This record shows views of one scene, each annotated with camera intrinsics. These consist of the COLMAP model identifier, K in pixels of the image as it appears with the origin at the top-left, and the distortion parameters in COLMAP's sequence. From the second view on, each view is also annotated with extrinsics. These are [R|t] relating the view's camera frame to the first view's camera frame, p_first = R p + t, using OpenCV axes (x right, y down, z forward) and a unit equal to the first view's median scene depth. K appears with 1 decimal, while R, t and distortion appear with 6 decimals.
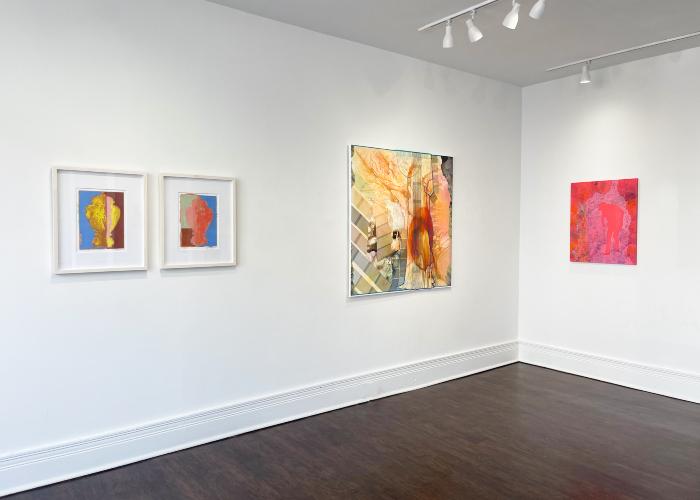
lens RADIAL K [[531.2, 0, 348.1], [0, 531.2, 231.6], [0, 0, 1]] dist [0.057321, -0.085691]
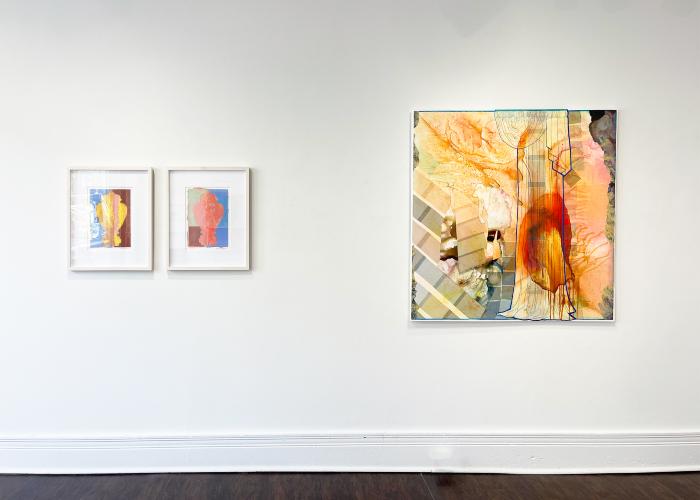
lens RADIAL K [[531.2, 0, 348.1], [0, 531.2, 231.6], [0, 0, 1]] dist [0.057321, -0.085691]
pose [[0.791308, -0.002358, -0.611413, 0.368198], [-0.003596, 0.999957, -0.008511, 0.007518], [0.611407, 0.008933, 0.791266, 0.362787]]
